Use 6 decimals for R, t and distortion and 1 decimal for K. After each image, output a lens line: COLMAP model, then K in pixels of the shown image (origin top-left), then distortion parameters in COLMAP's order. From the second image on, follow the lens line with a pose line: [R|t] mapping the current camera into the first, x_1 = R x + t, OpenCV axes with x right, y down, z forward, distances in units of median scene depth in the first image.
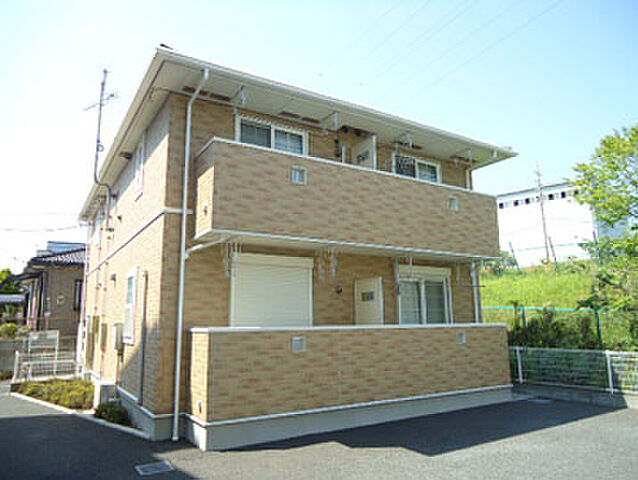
lens RADIAL K [[458.6, 0, 318.8], [0, 458.6, 236.9], [0, 0, 1]] dist [-0.004202, 0.000652]
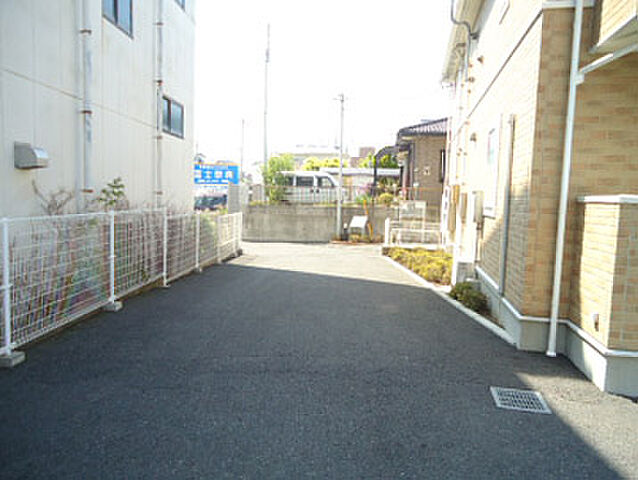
lens RADIAL K [[458.6, 0, 318.8], [0, 458.6, 236.9], [0, 0, 1]] dist [-0.004202, 0.000652]
pose [[0.725235, 0.099042, -0.681340, -0.085211], [0.081654, 0.970242, 0.227952, 0.062446], [0.683642, -0.220953, 0.695567, 0.237896]]
